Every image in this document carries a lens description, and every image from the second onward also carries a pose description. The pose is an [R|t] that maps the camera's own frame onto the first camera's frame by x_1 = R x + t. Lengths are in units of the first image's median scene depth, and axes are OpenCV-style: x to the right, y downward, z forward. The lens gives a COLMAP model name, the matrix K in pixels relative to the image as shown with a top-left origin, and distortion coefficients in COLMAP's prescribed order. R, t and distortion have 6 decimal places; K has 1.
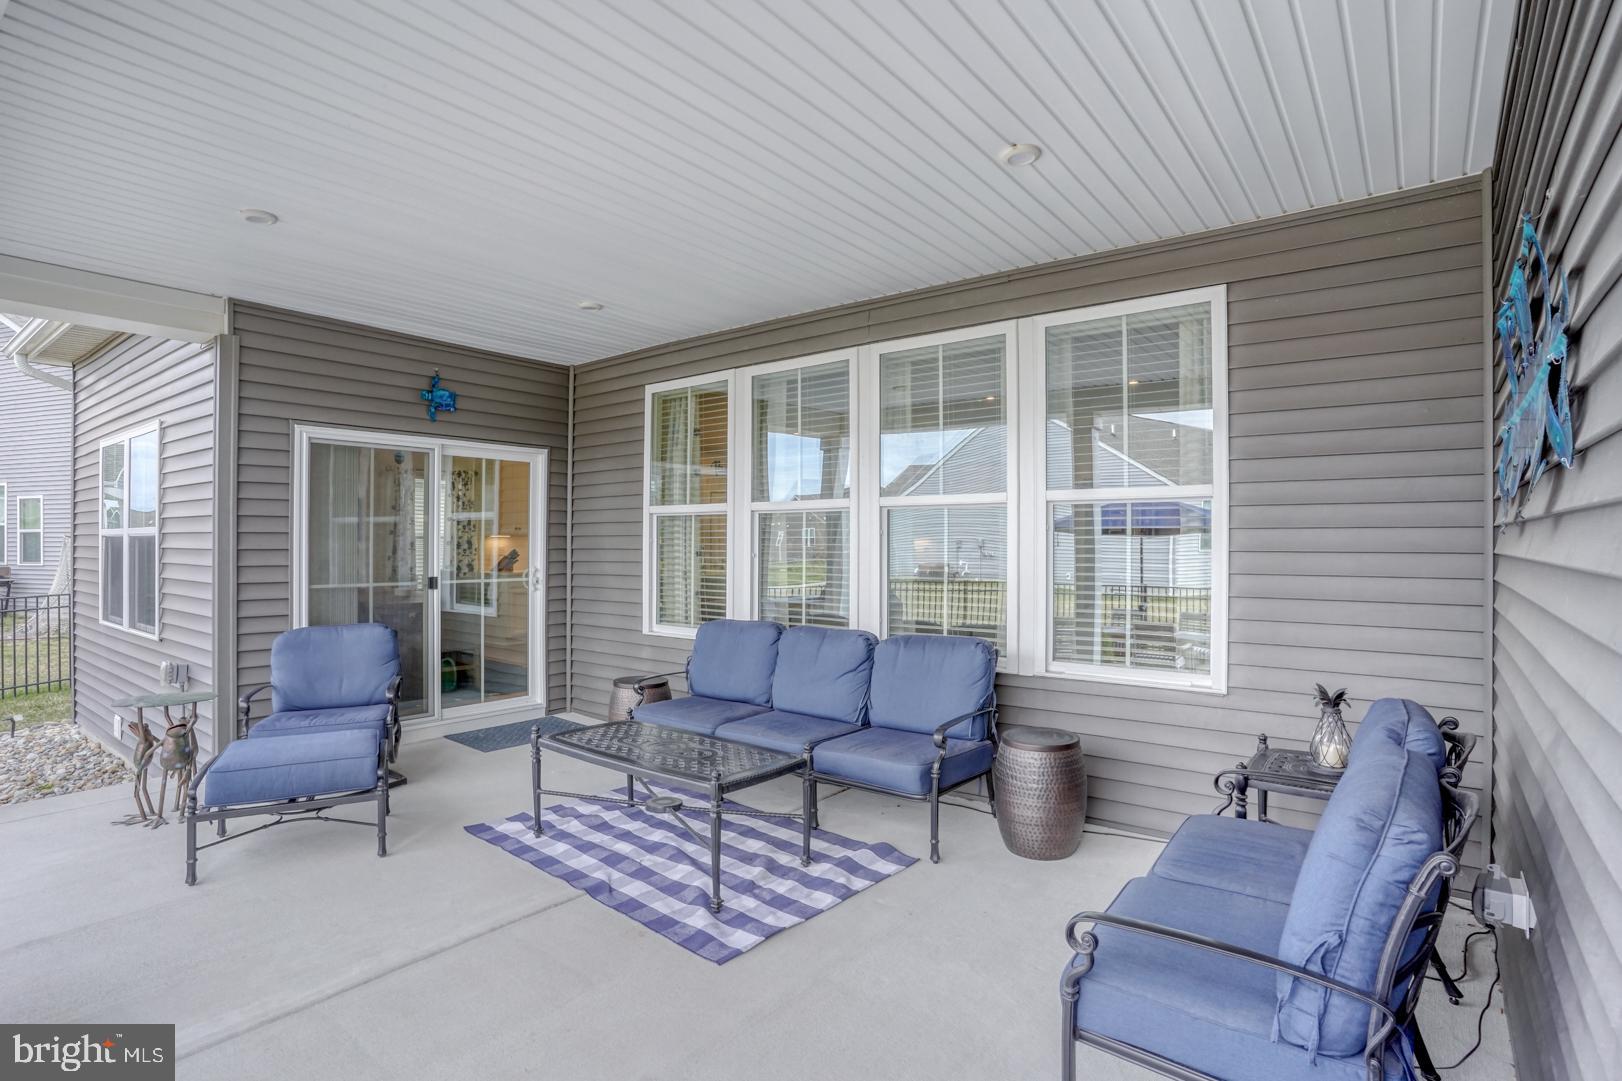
lens RADIAL K [[801.6, 0, 802.0], [0, 801.6, 540.8], [0, 0, 1]] dist [0.017719, 0.005837]
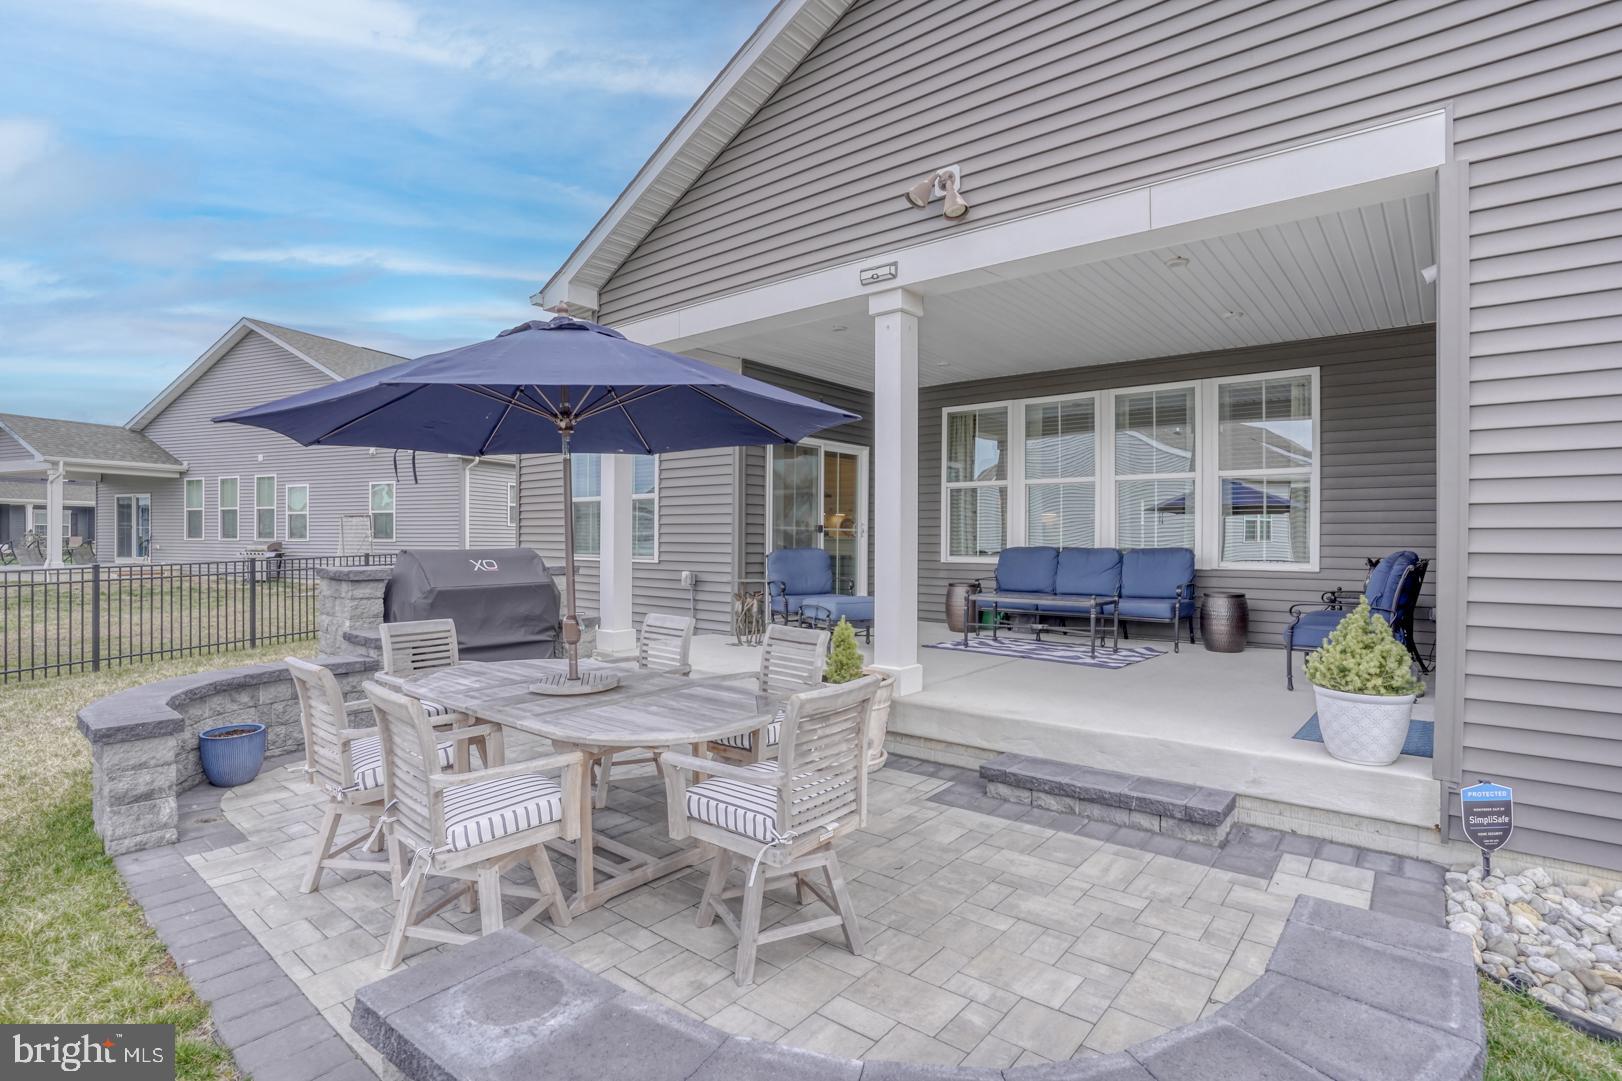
lens RADIAL K [[801.6, 0, 819.4], [0, 801.6, 538.6], [0, 0, 1]] dist [0.017719, 0.005837]
pose [[0.999959, -0.005442, -0.007241, -0.603580], [0.005531, 0.999909, 0.012308, 0.065982], [0.007173, -0.012348, 0.999898, -0.873074]]
